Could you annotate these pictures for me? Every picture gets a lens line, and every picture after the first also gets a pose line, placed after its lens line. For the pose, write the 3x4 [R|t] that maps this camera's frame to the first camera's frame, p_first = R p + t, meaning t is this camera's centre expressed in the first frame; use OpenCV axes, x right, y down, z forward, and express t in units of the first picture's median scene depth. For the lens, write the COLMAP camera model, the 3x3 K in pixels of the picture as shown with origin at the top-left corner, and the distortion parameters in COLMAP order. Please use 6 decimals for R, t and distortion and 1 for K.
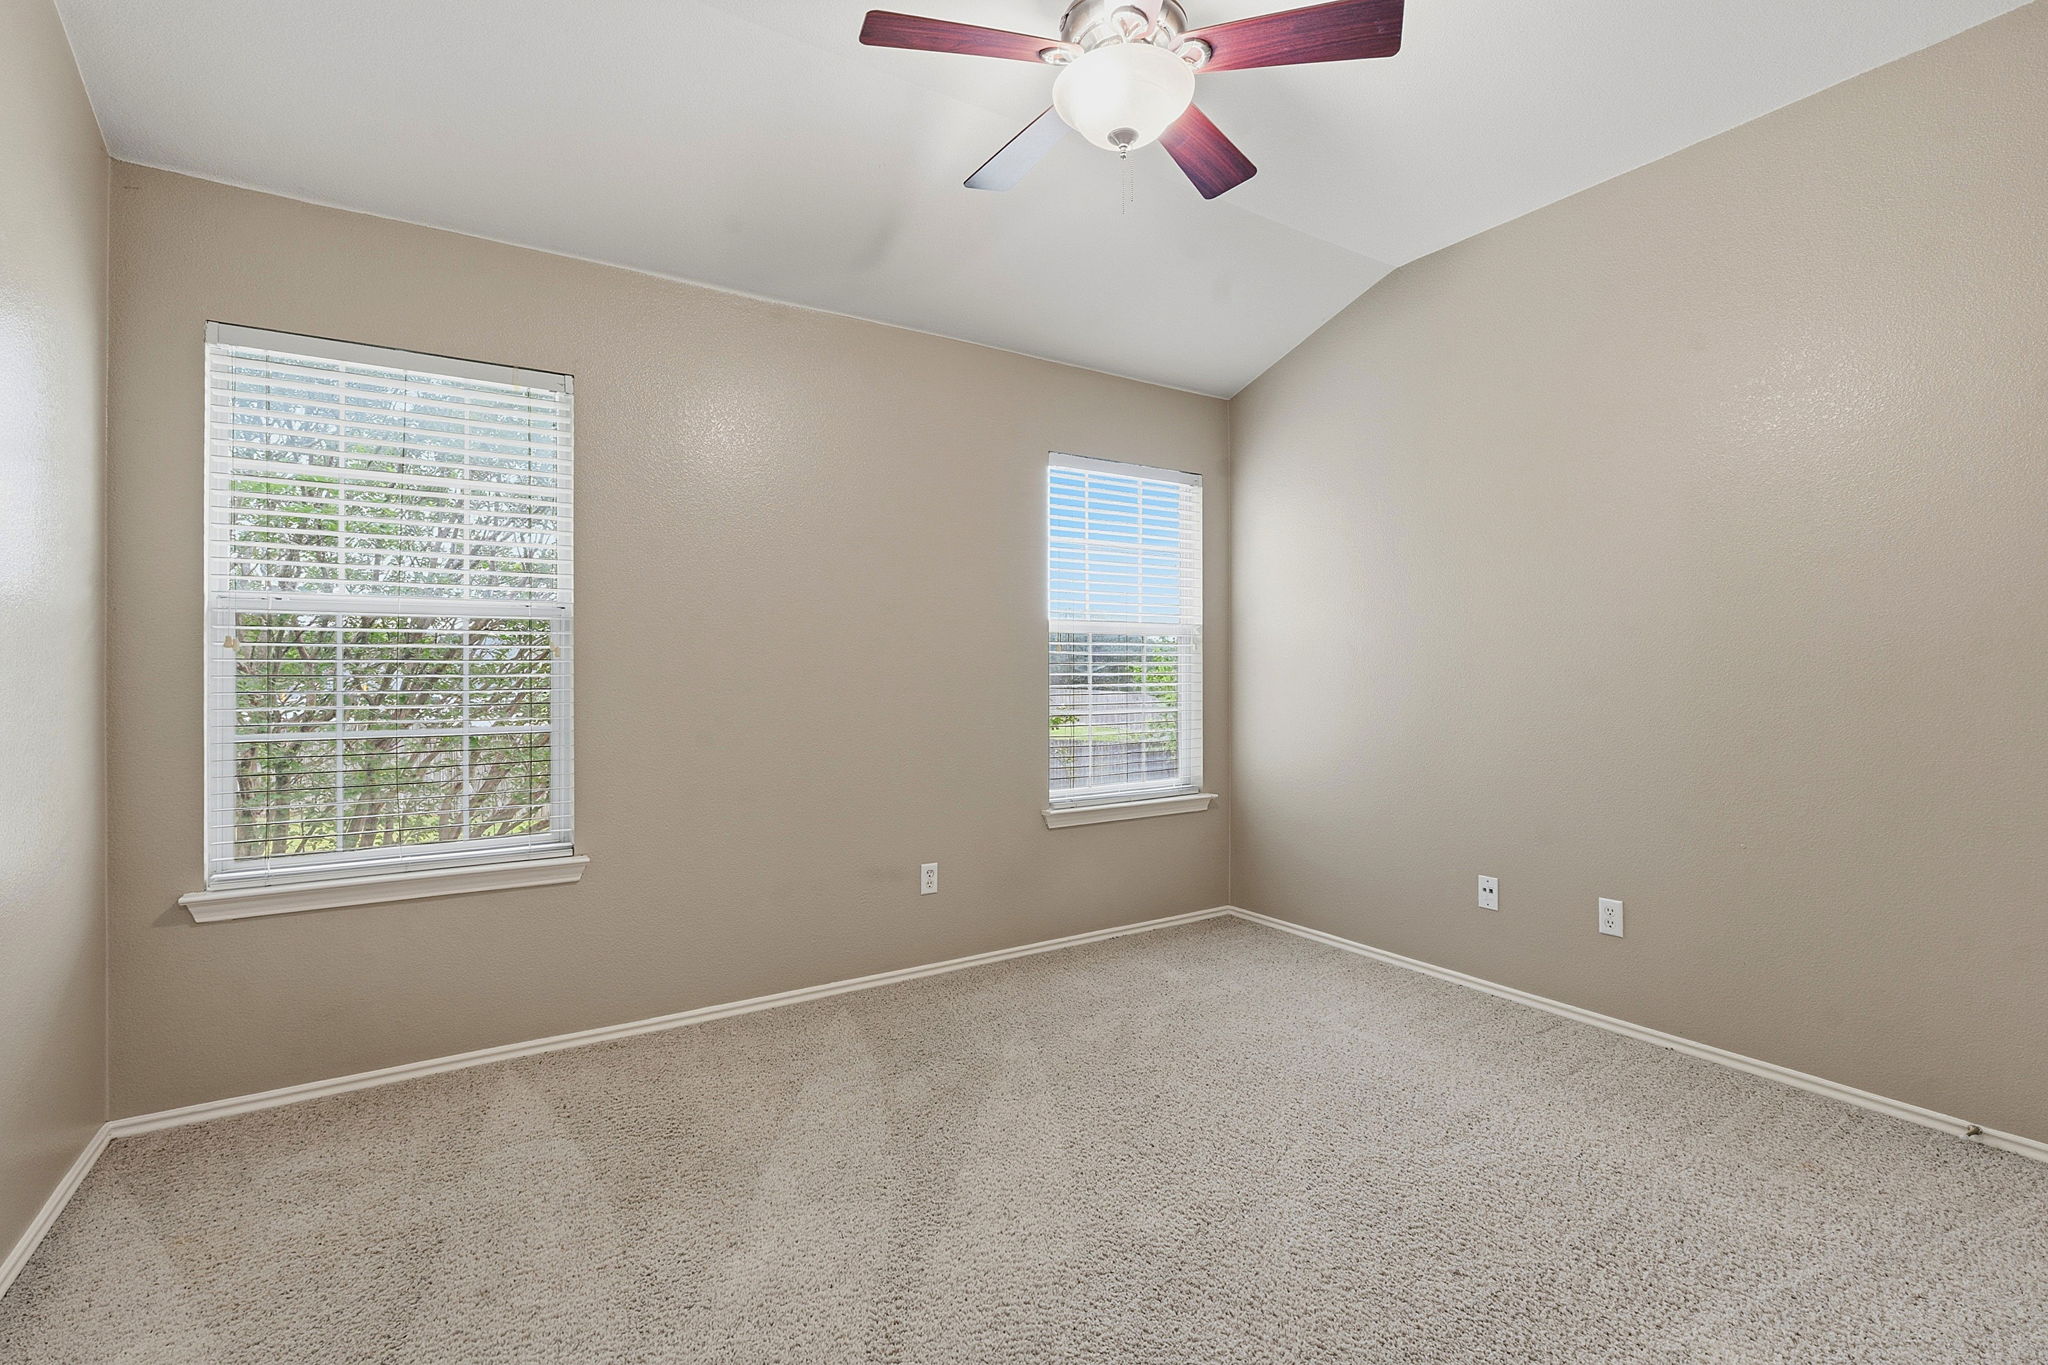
lens RADIAL K [[916.4, 0, 1034.5], [0, 916.4, 668.2], [0, 0, 1]] dist [-0.002818, -0.000069]
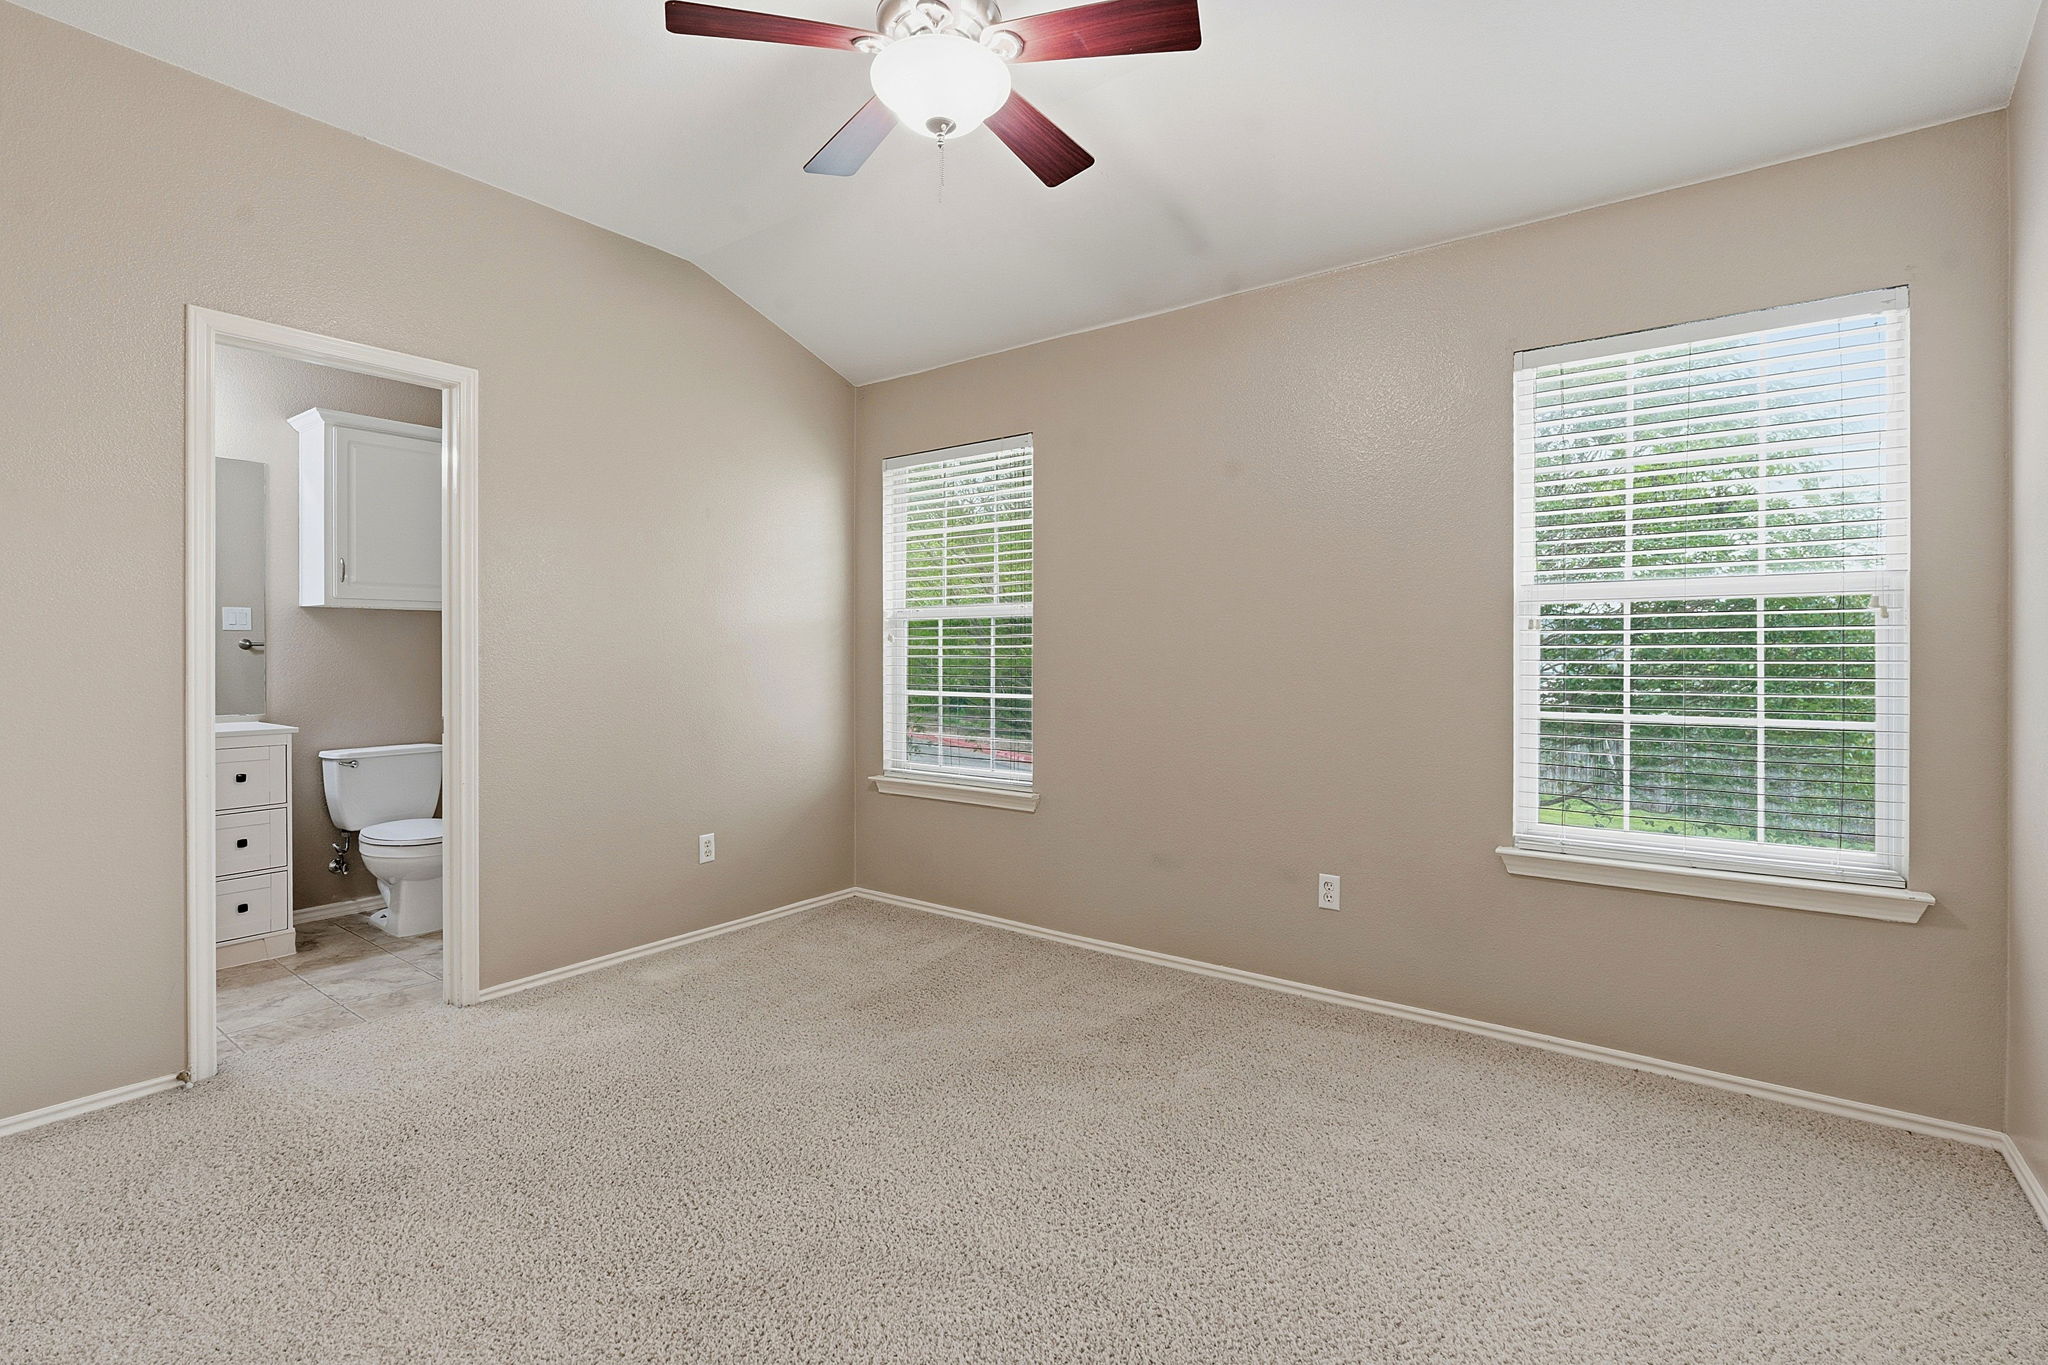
lens RADIAL K [[951.8, 0, 1027.3], [0, 951.8, 654.4], [0, 0, 1]] dist [-0.000805, -0.000307]
pose [[0.342520, 0.001664, -0.939509, 0.703398], [-0.001404, 0.999998, 0.001259, 0.001672], [0.939509, 0.000888, 0.342522, 0.456235]]
